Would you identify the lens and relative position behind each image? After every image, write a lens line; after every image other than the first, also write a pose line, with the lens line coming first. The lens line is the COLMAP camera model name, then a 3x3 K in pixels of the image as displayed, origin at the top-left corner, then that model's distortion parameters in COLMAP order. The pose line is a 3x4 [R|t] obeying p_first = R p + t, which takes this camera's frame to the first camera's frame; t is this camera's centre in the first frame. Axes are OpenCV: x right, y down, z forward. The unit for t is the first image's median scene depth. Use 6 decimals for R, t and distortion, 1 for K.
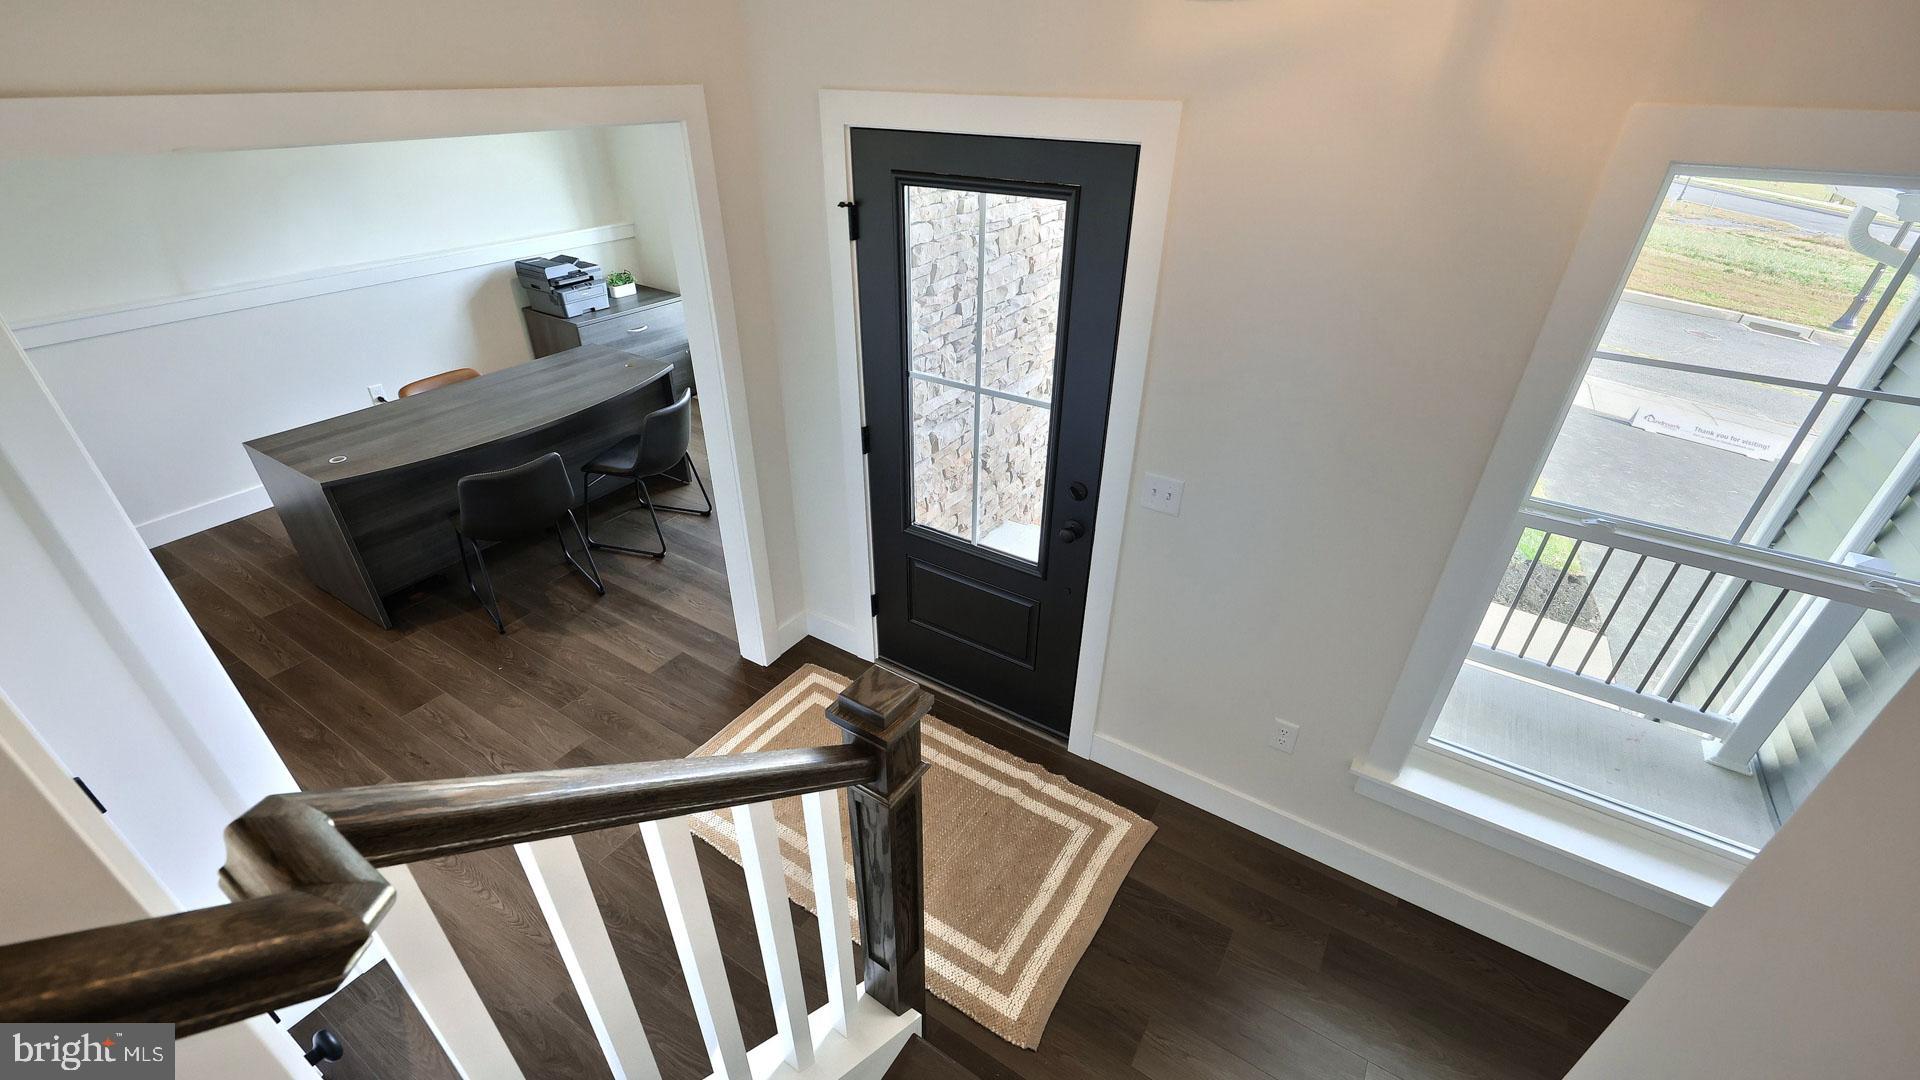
lens RADIAL K [[786.9, 0, 948.5], [0, 786.9, 550.7], [0, 0, 1]] dist [0.001951, 0.000071]
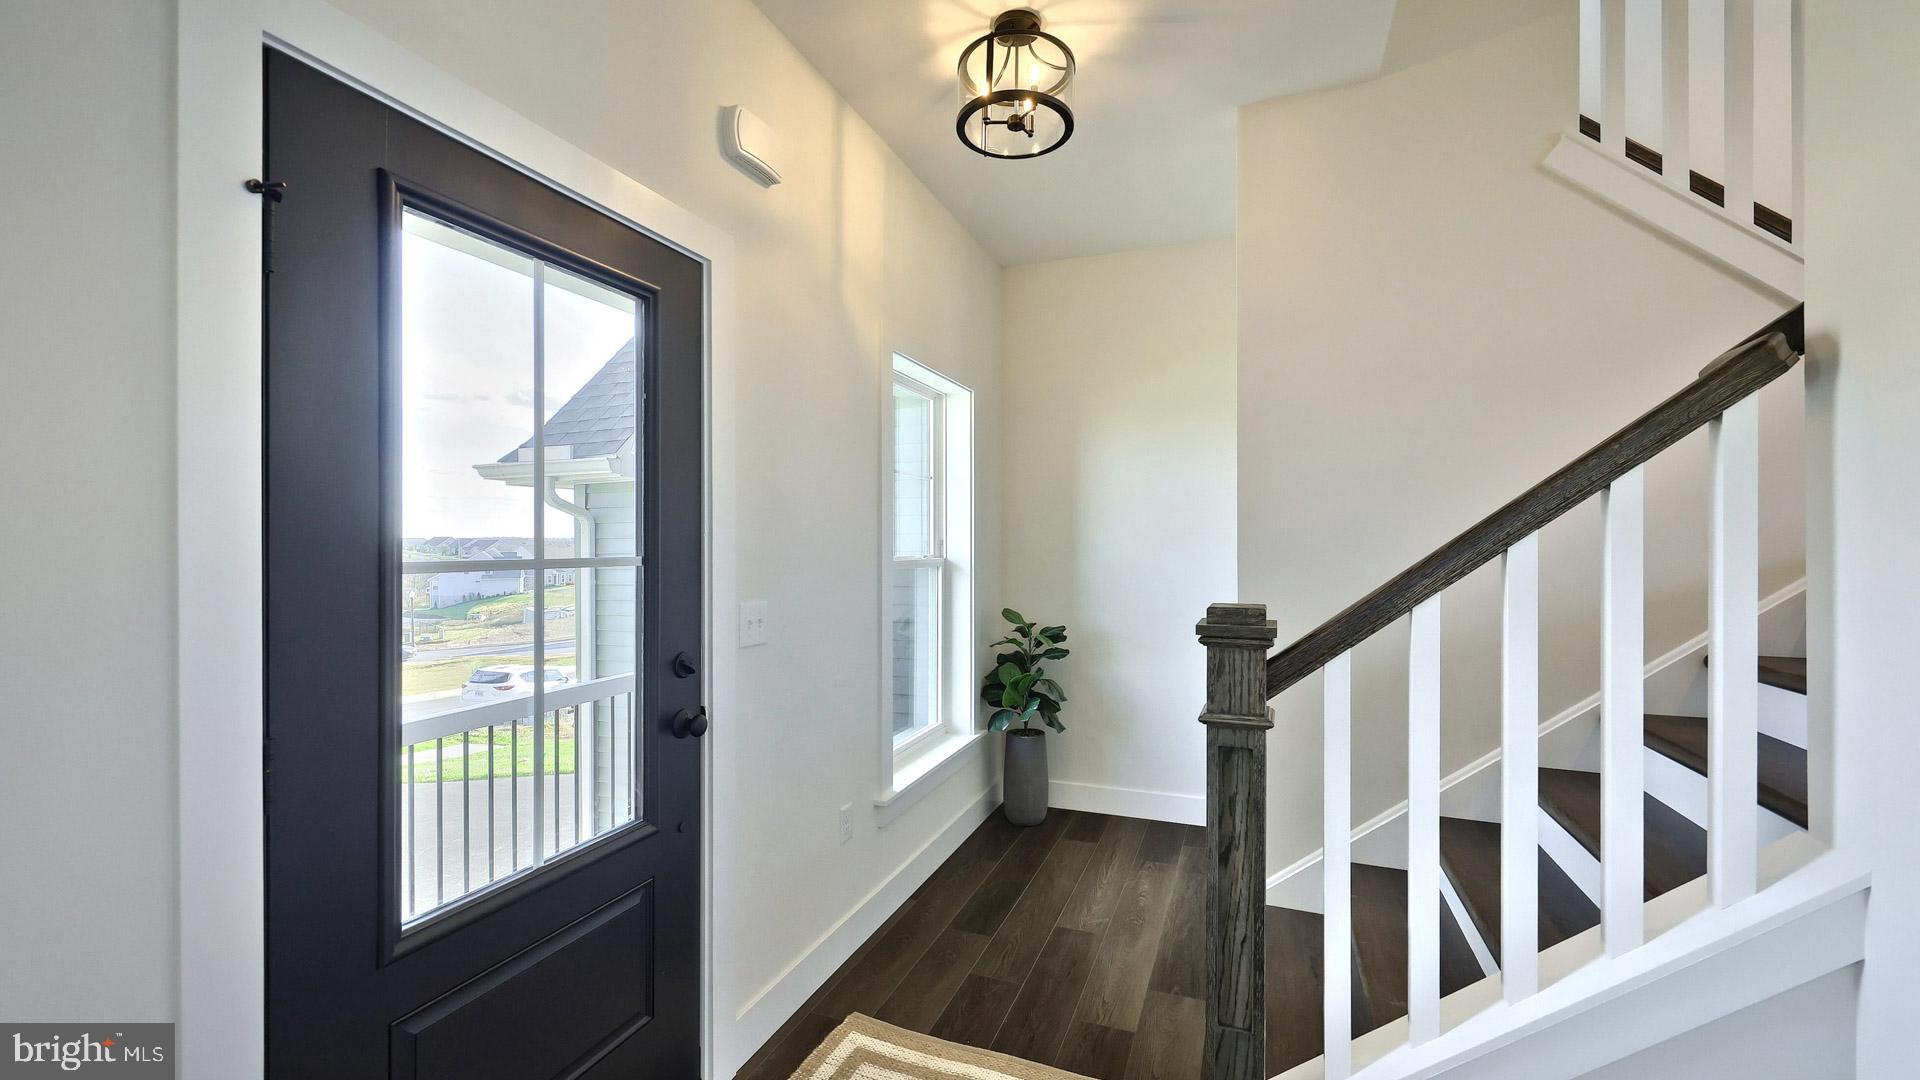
lens RADIAL K [[786.9, 0, 951.3], [0, 786.9, 537.9], [0, 0, 1]] dist [0.001951, 0.000071]
pose [[-0.191636, -0.018962, 0.981283, -0.317978], [0.502291, 0.857063, 0.114655, -0.072172], [-0.843196, 0.514862, -0.154720, 0.430820]]
